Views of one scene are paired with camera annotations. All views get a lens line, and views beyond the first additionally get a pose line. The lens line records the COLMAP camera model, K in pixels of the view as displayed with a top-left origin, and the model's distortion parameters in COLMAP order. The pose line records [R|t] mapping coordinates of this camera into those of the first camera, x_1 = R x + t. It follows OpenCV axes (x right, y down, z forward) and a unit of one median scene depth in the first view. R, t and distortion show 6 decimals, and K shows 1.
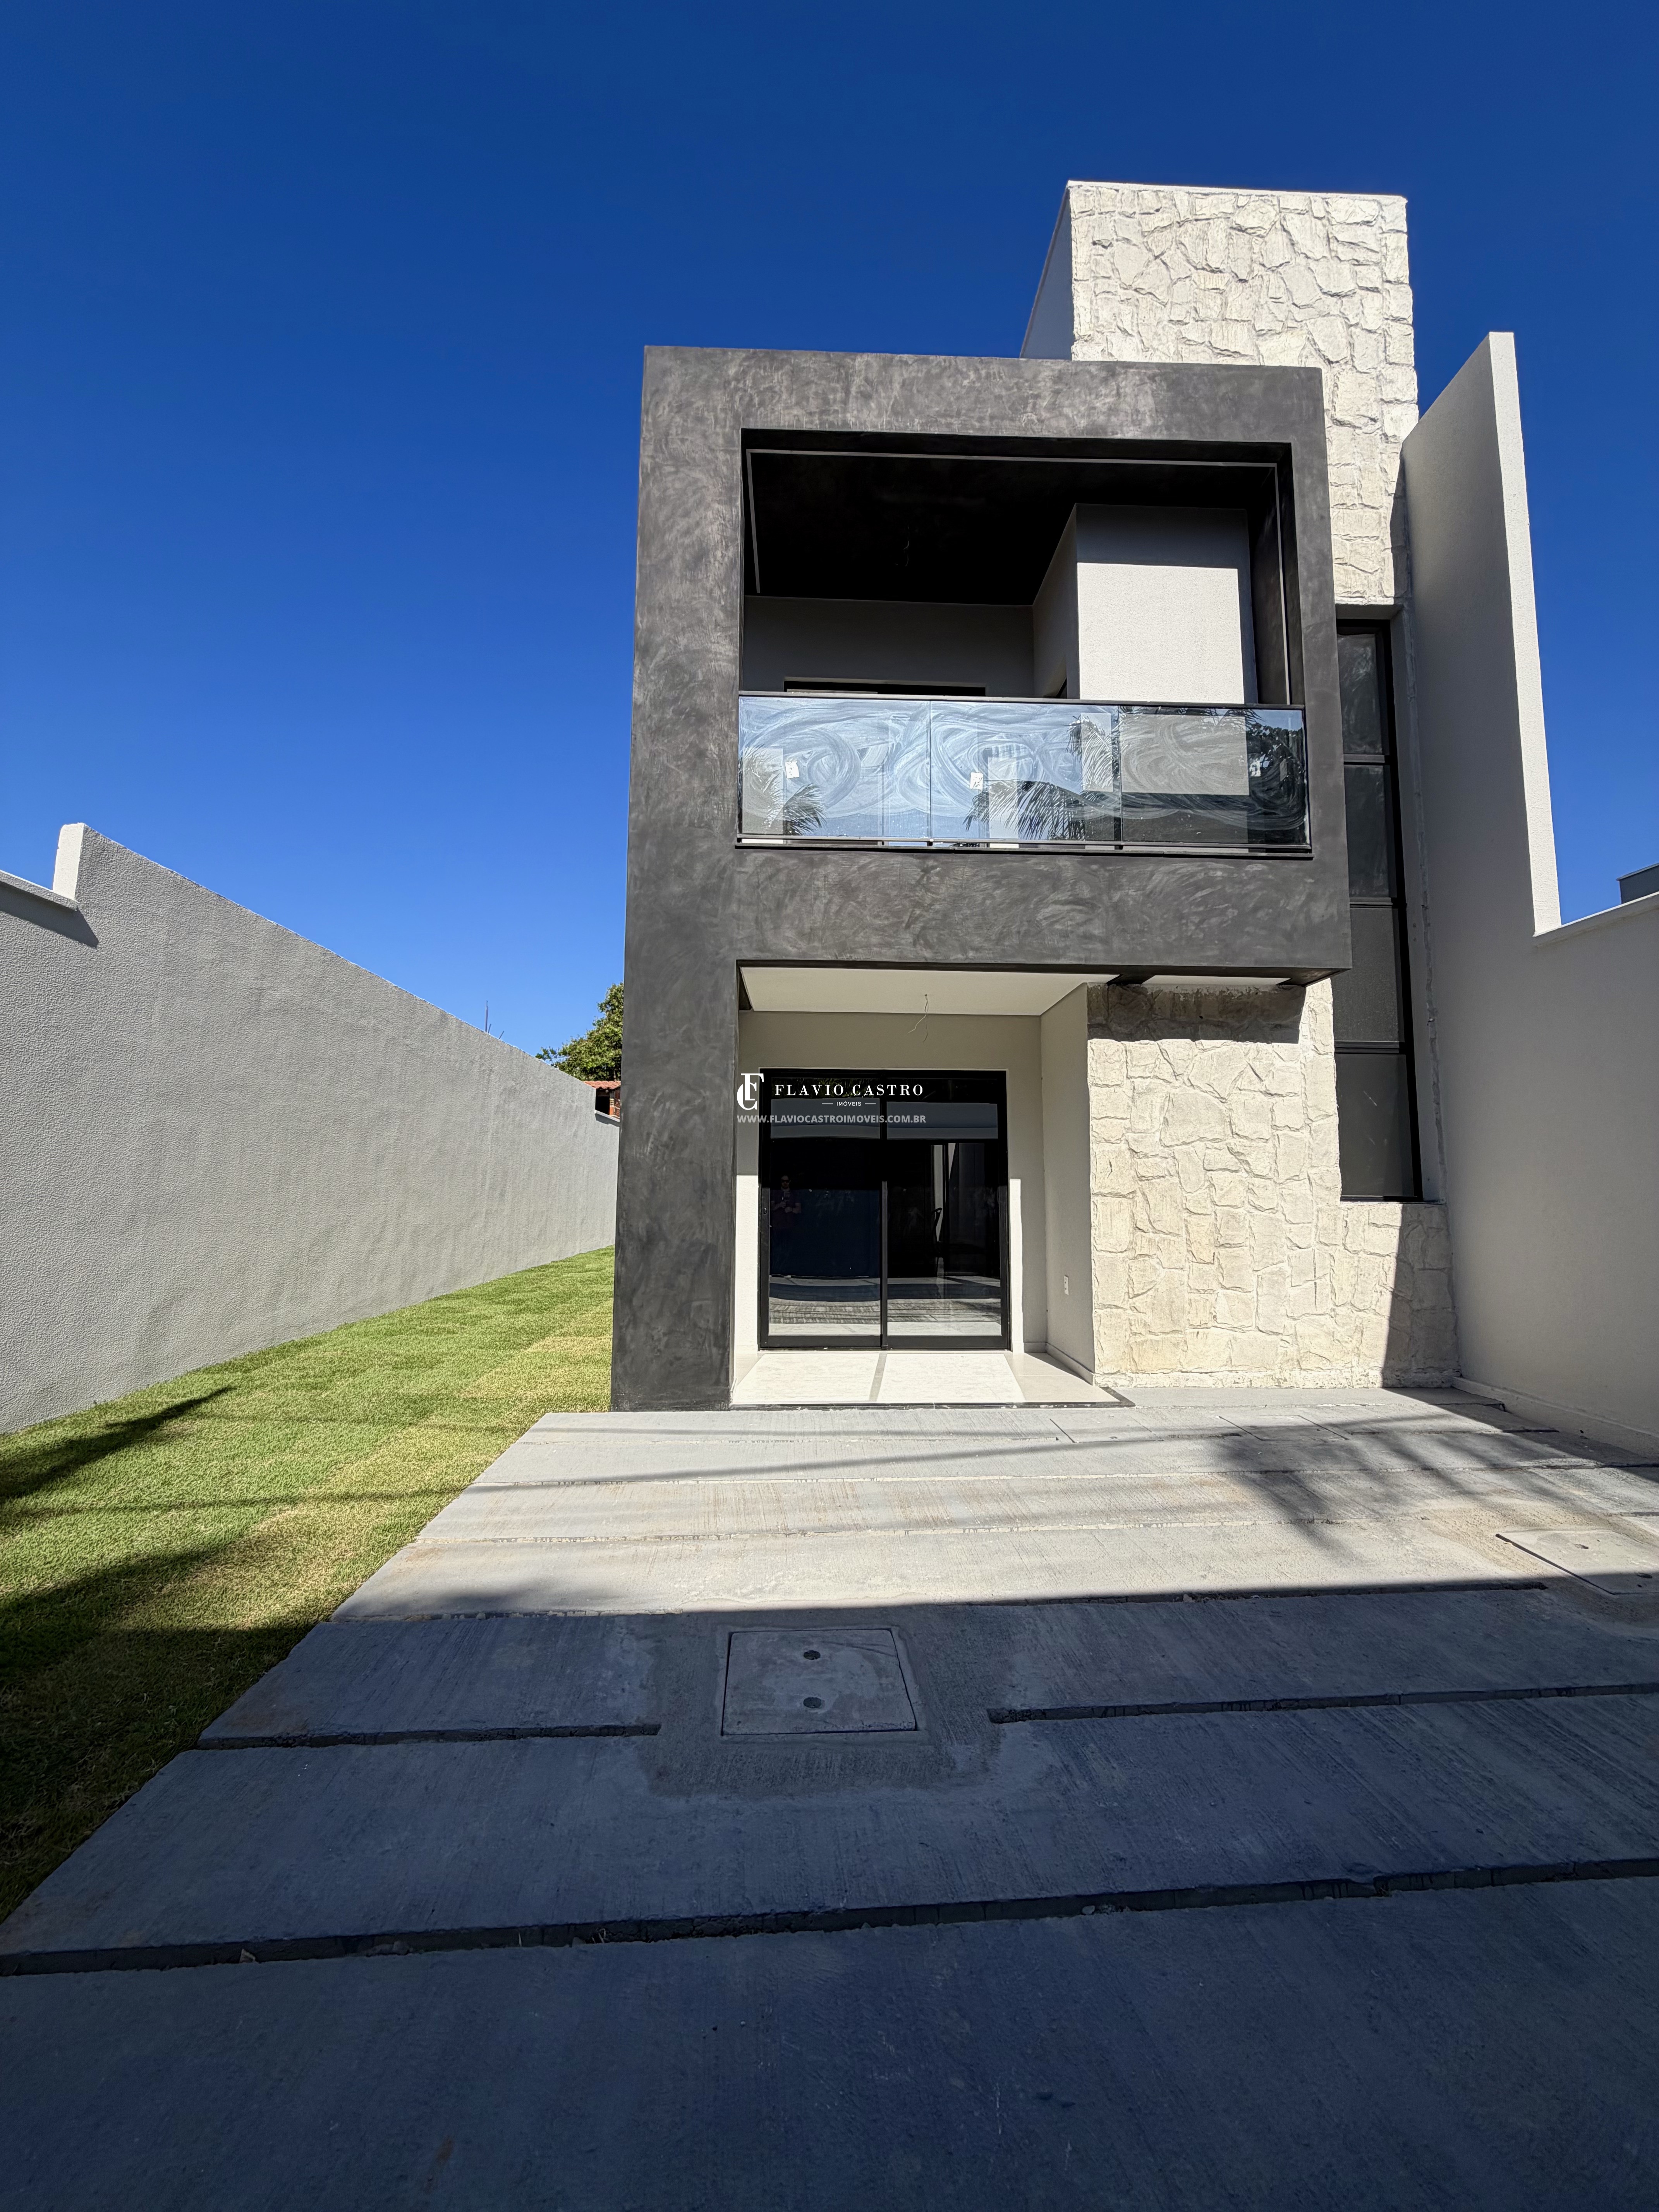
lens RADIAL K [[881.8, 0, 828.5], [0, 881.8, 1107.4], [0, 0, 1]] dist [-0.000035, -0.000225]
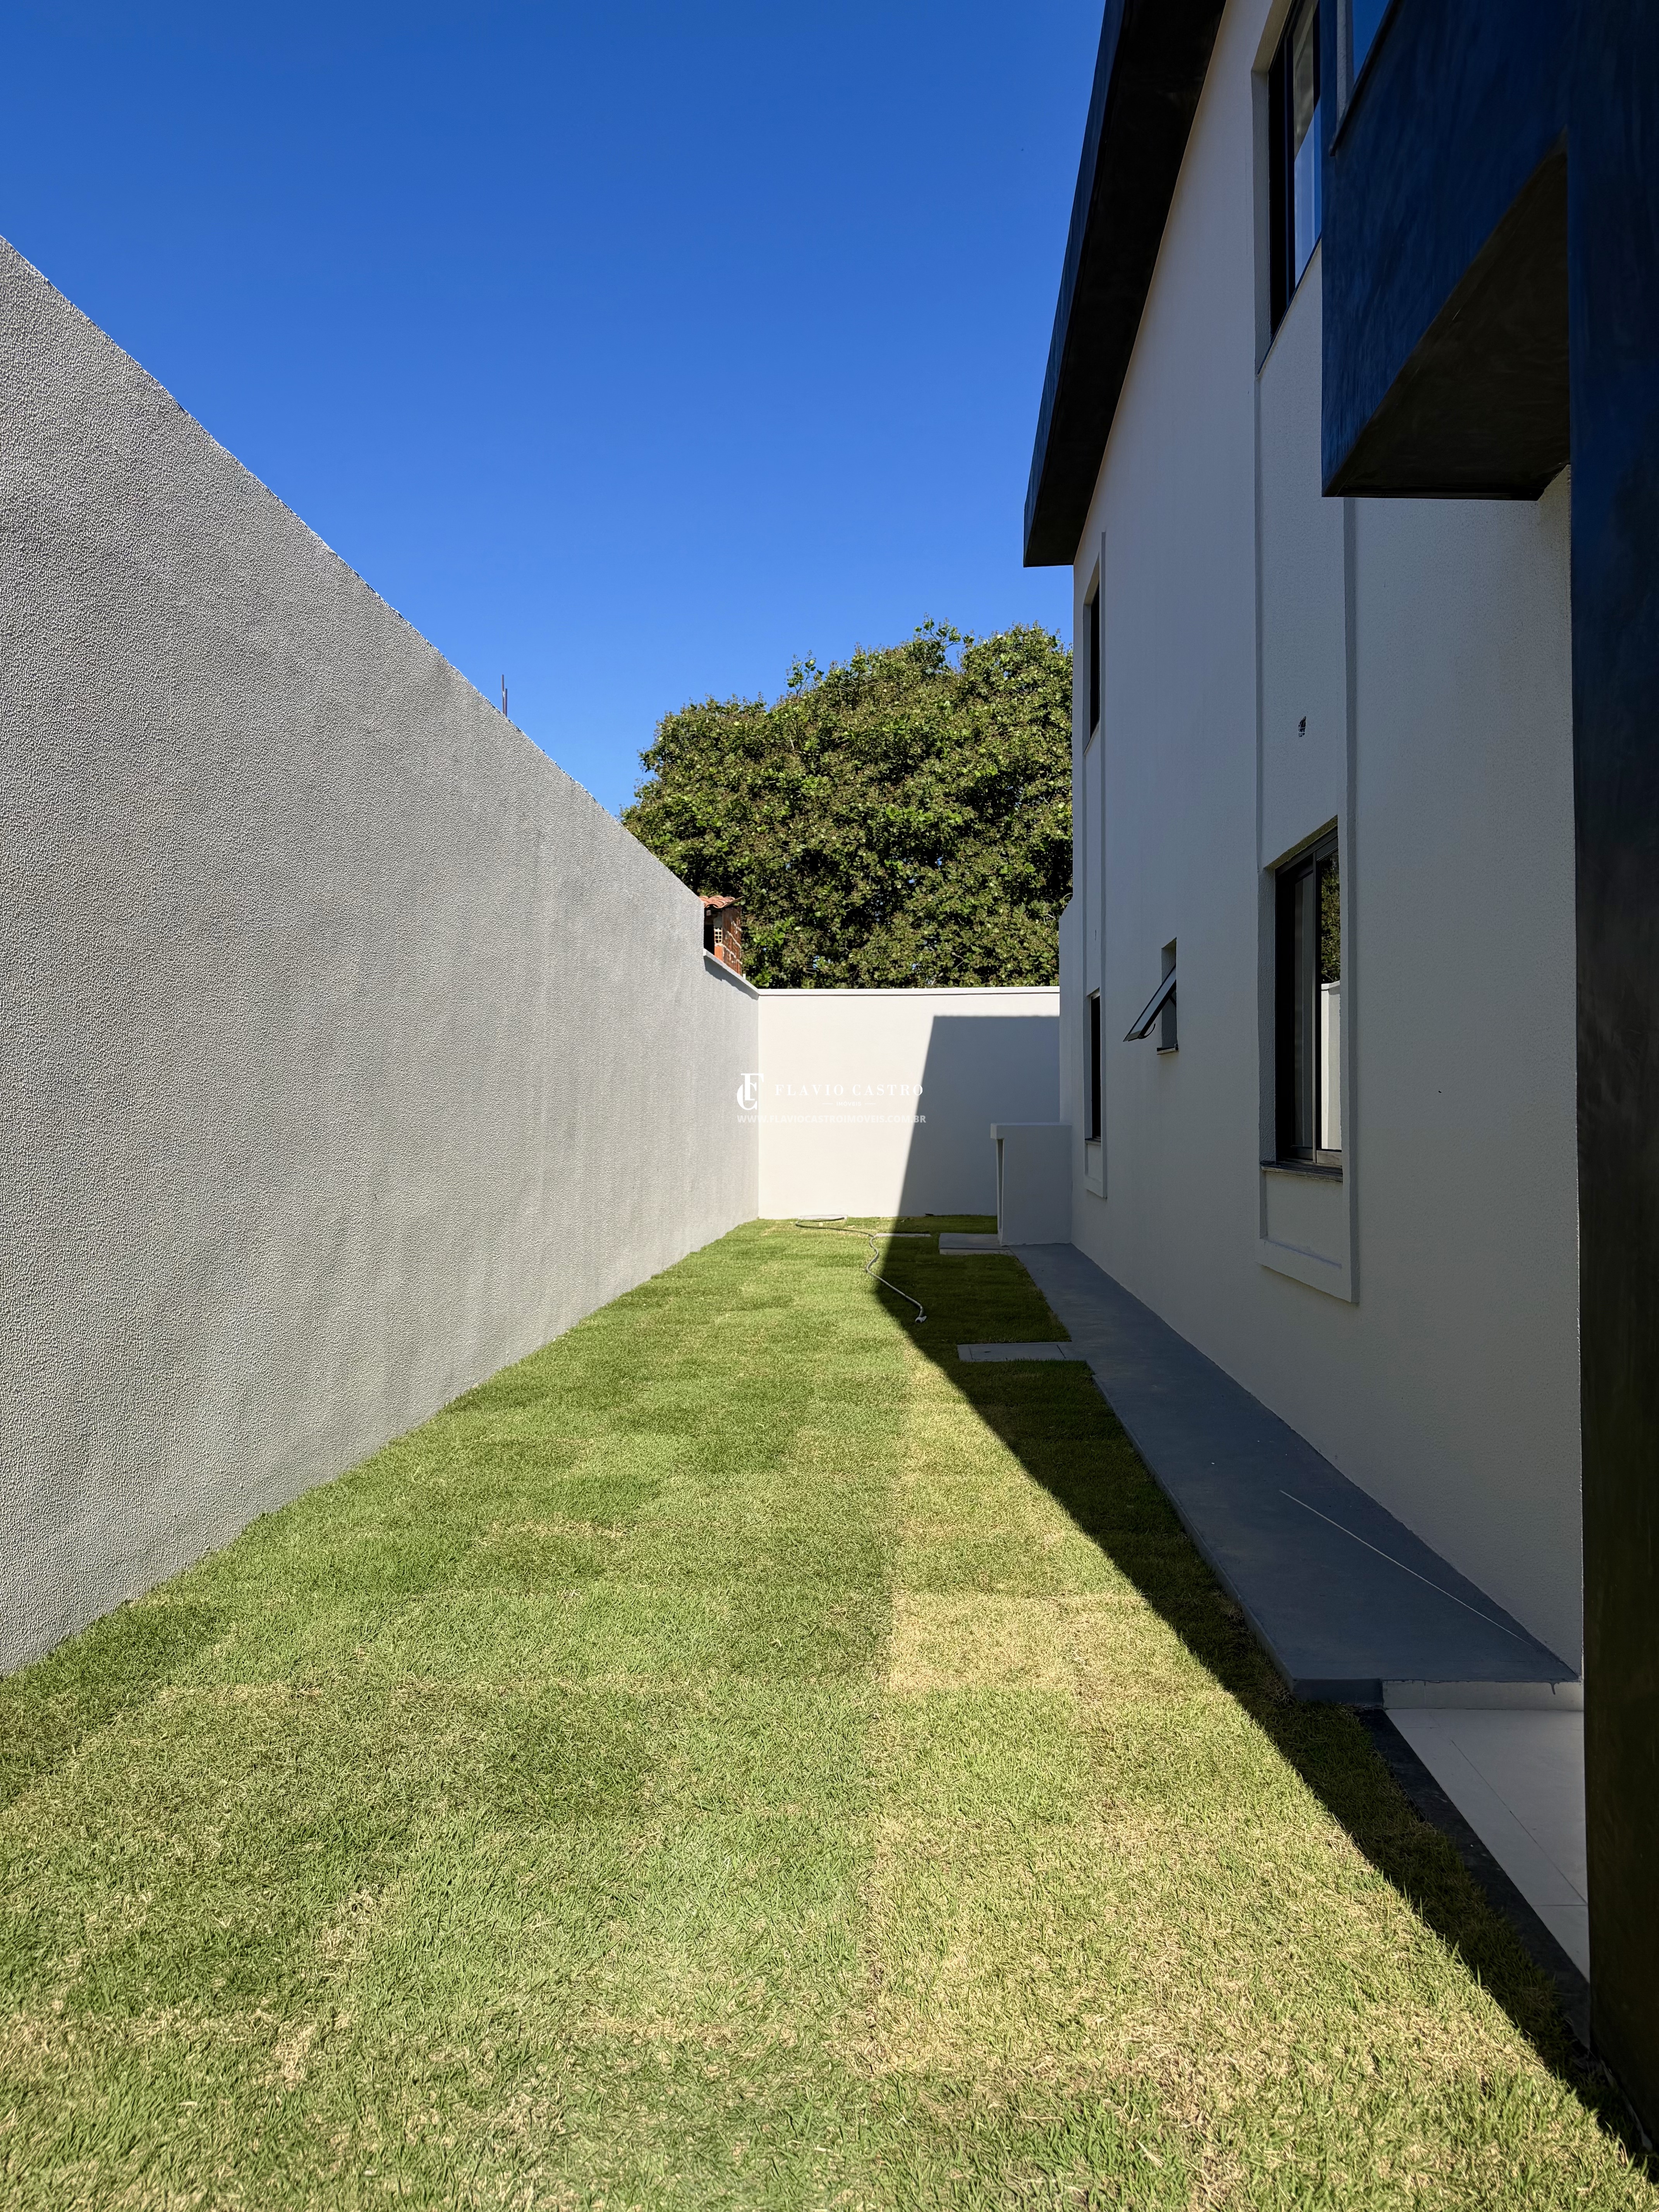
lens RADIAL K [[1528.2, 0, 832.4], [0, 1528.2, 1134.2], [0, 0, 1]] dist [0.068882, -0.119302]
pose [[0.994954, -0.005266, -0.100190, -0.354928], [0.016221, 0.993926, 0.108851, 0.043597], [0.099009, -0.109927, 0.988996, 0.589082]]
